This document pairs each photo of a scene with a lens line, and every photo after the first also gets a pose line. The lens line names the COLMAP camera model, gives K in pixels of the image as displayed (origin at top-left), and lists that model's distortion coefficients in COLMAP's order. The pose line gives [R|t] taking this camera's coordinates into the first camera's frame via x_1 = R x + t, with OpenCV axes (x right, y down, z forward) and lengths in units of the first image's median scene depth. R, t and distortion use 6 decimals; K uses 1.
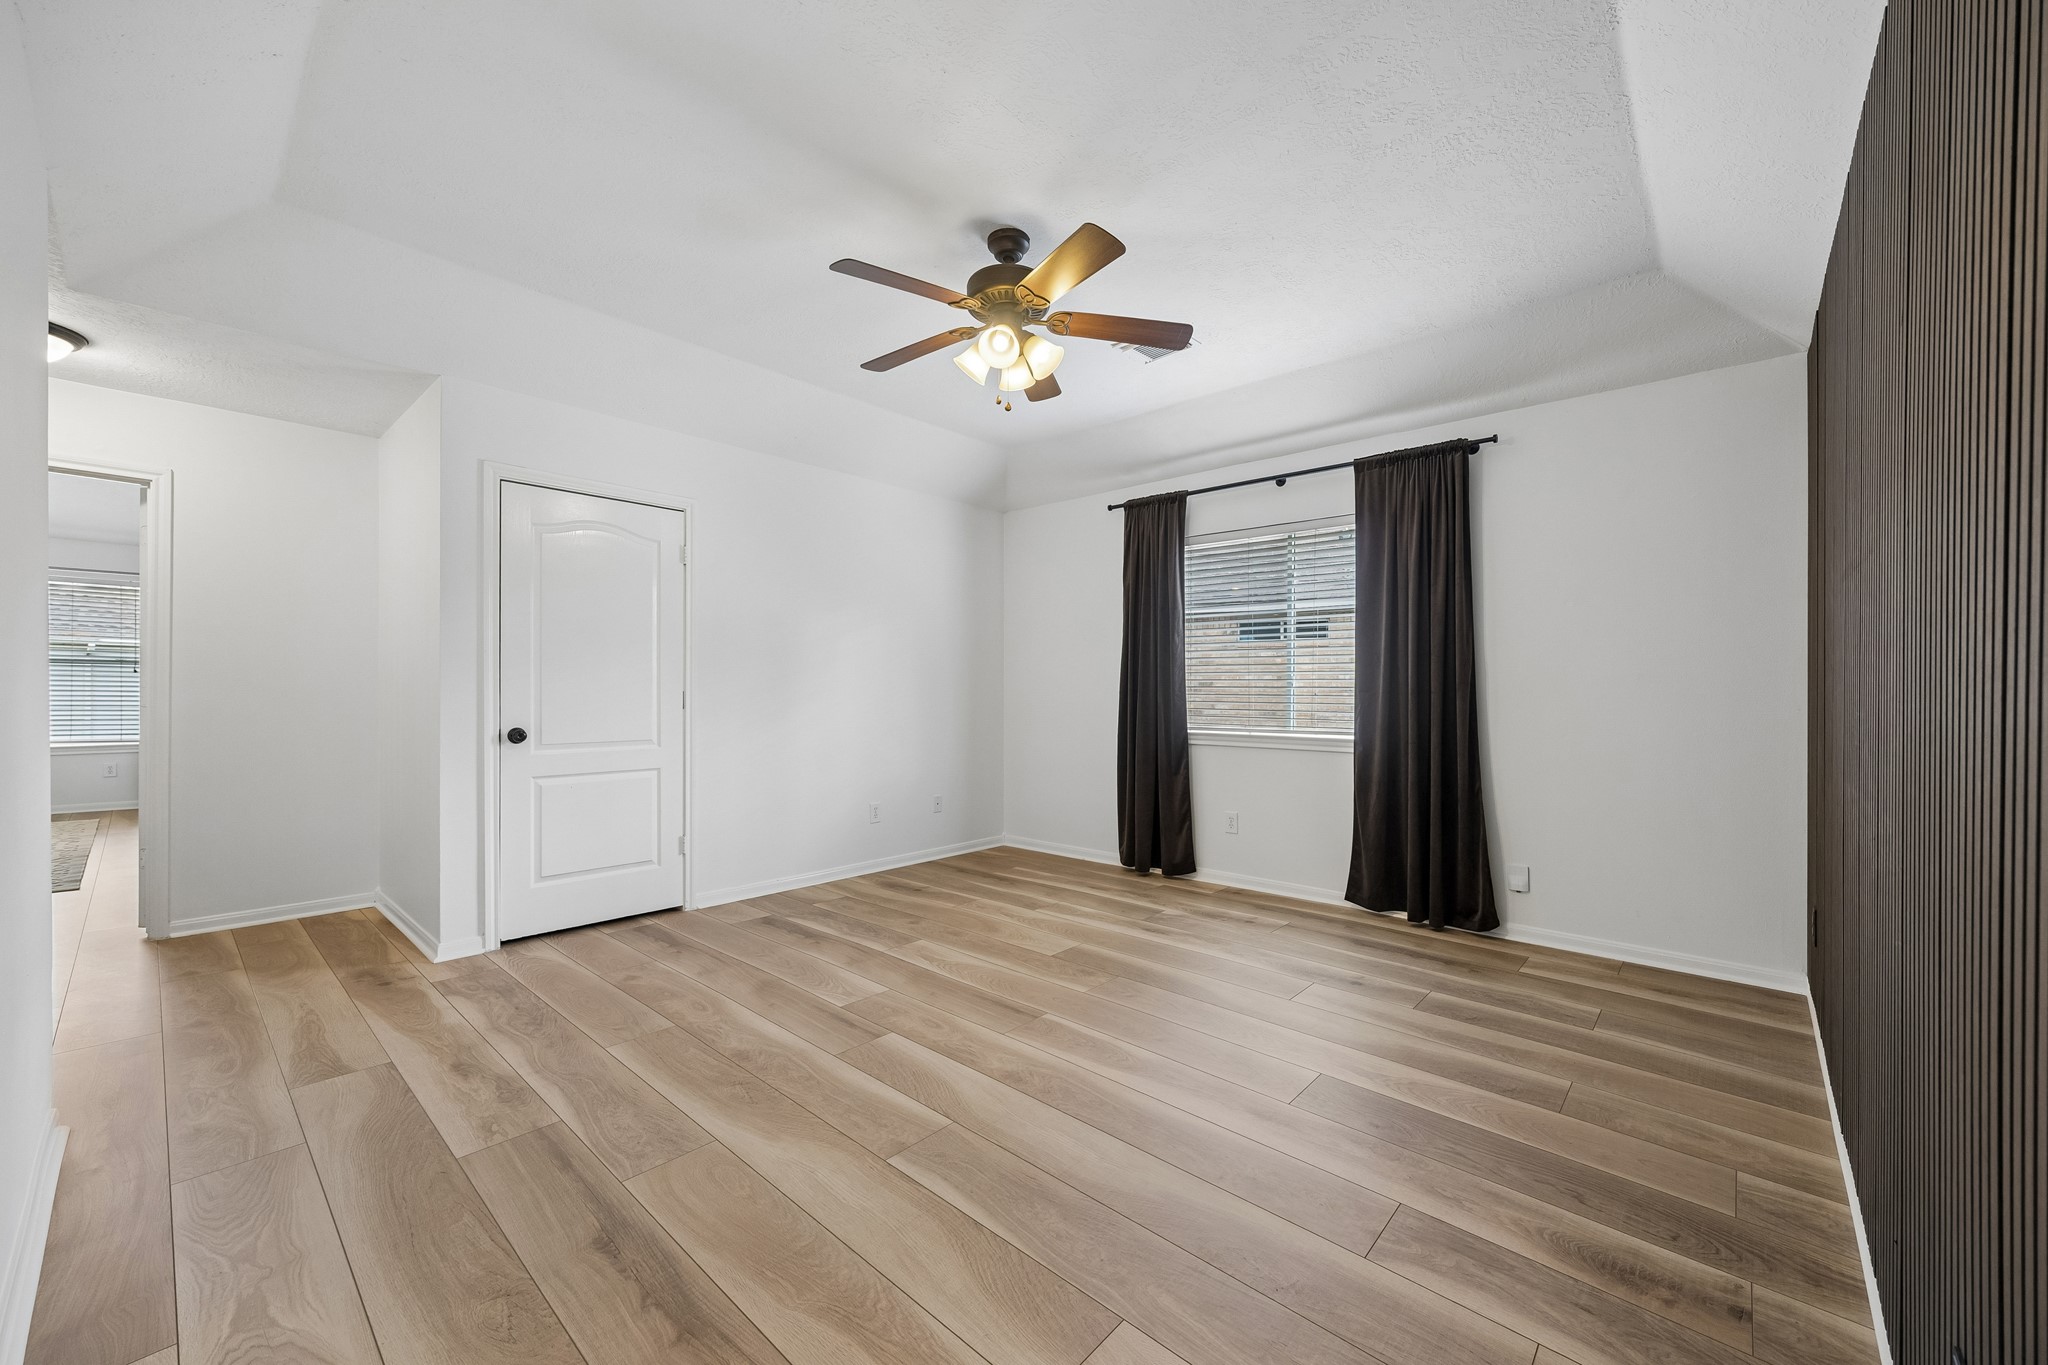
lens RADIAL K [[790.8, 0, 1019.6], [0, 790.8, 686.6], [0, 0, 1]] dist [0.001345, 0.000770]
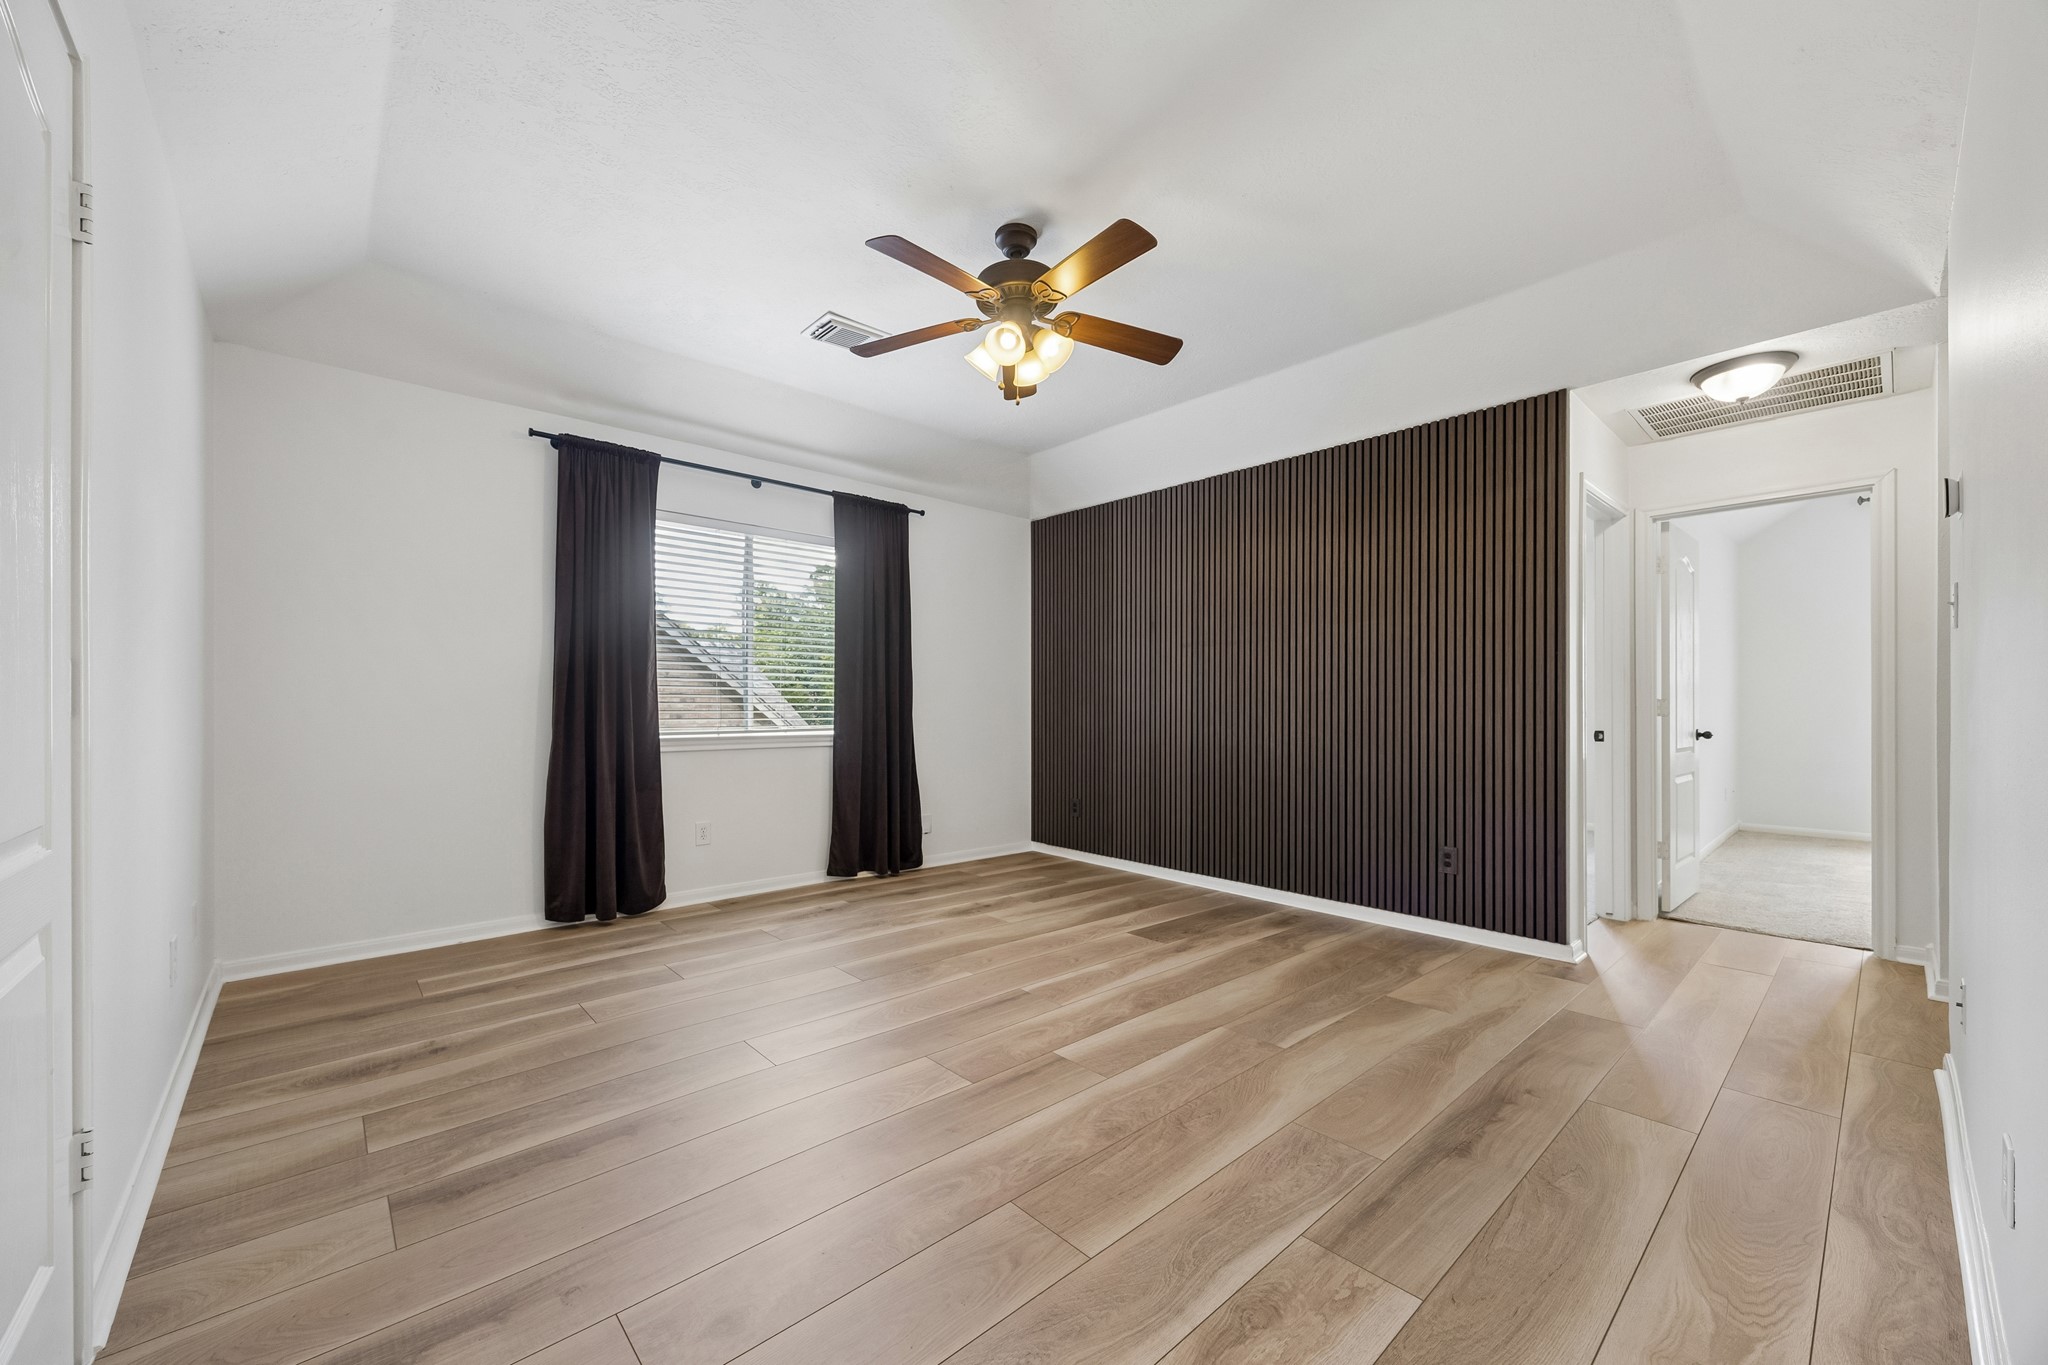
lens RADIAL K [[790.8, 0, 1024.0], [0, 790.8, 699.4], [0, 0, 1]] dist [0.001345, 0.000770]
pose [[0.095414, 0.007323, 0.995411, -1.092584], [-0.003400, 0.999970, -0.007031, 0.037247], [-0.995432, -0.002714, 0.095436, 0.961626]]
